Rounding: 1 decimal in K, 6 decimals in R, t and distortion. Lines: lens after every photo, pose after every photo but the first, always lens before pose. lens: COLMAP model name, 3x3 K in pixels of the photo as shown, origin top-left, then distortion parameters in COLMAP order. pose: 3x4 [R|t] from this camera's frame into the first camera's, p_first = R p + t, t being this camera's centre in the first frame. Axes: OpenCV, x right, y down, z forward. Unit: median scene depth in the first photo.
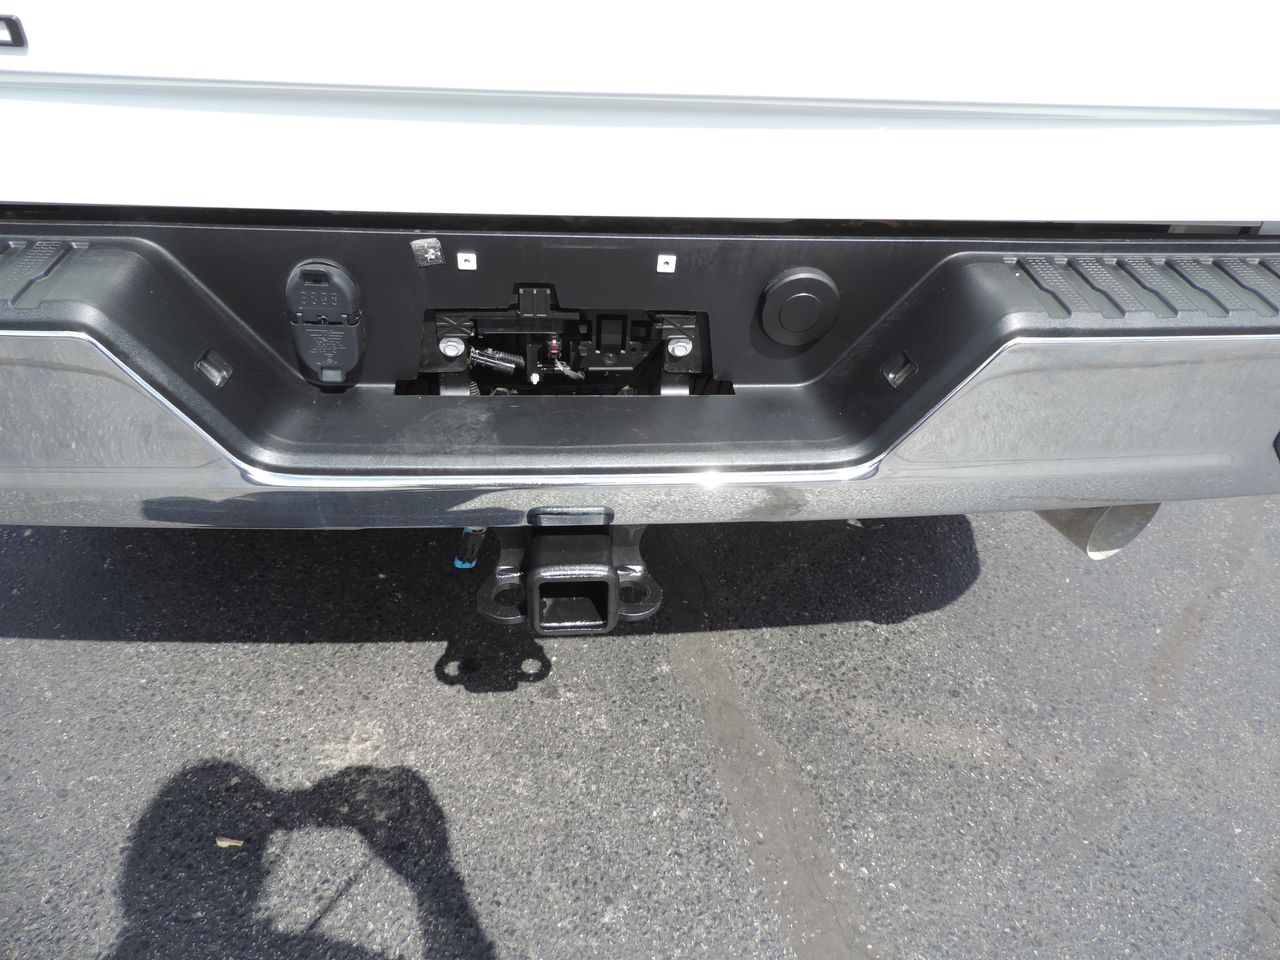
lens RADIAL K [[922.5, 0, 640.0], [0, 922.5, 480.0], [0, 0, 1]] dist [-0.005643, 0.002639]
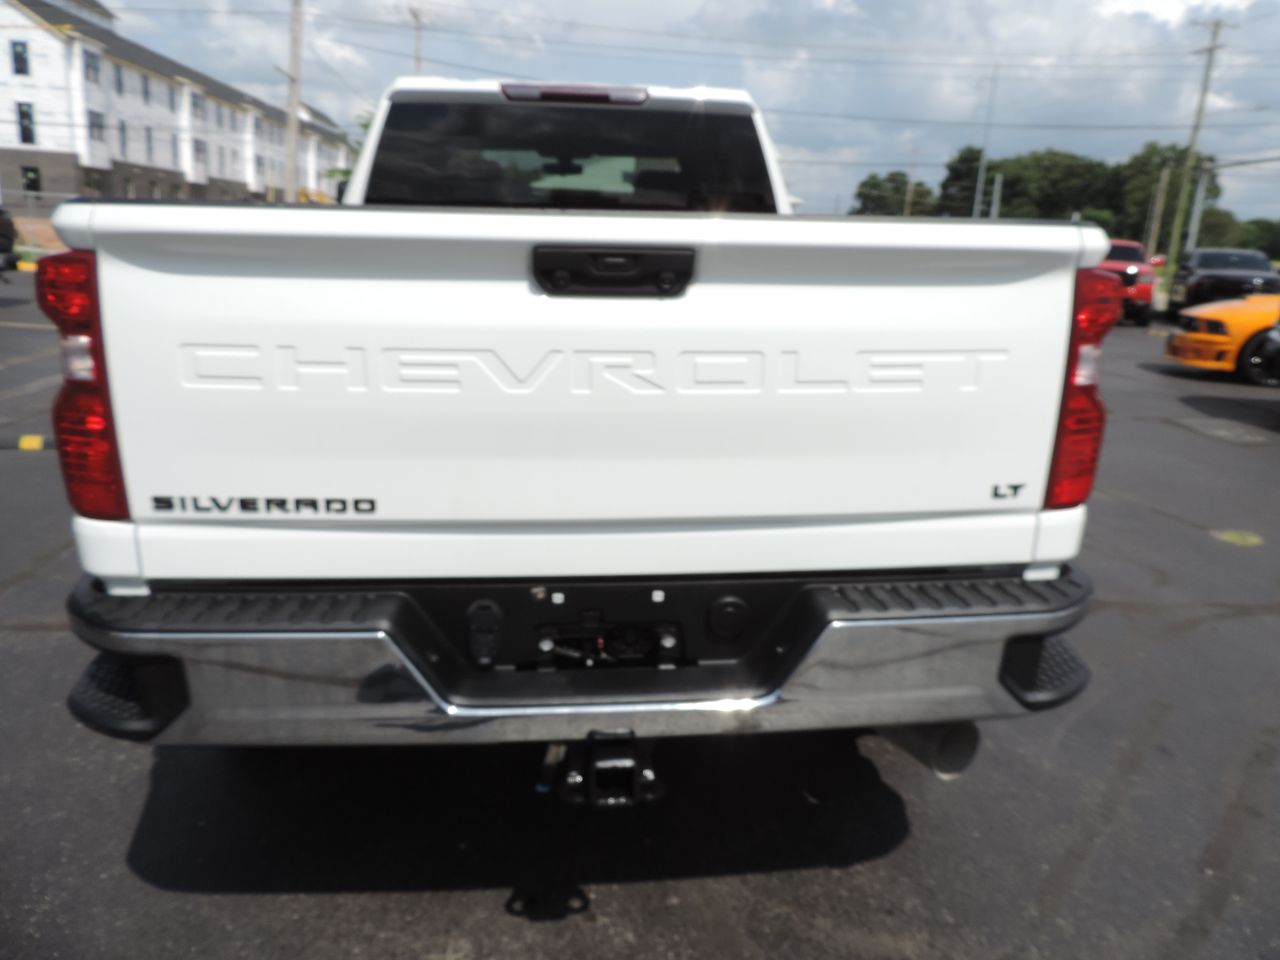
lens RADIAL K [[964.2, 0, 636.9], [0, 964.2, 506.2], [0, 0, 1]] dist [0.005630, -0.000704]
pose [[0.999276, -0.037902, -0.003405, -0.002189], [0.034048, 0.930425, -0.364897, 0.300652], [0.016999, 0.364517, 0.931041, -0.884314]]
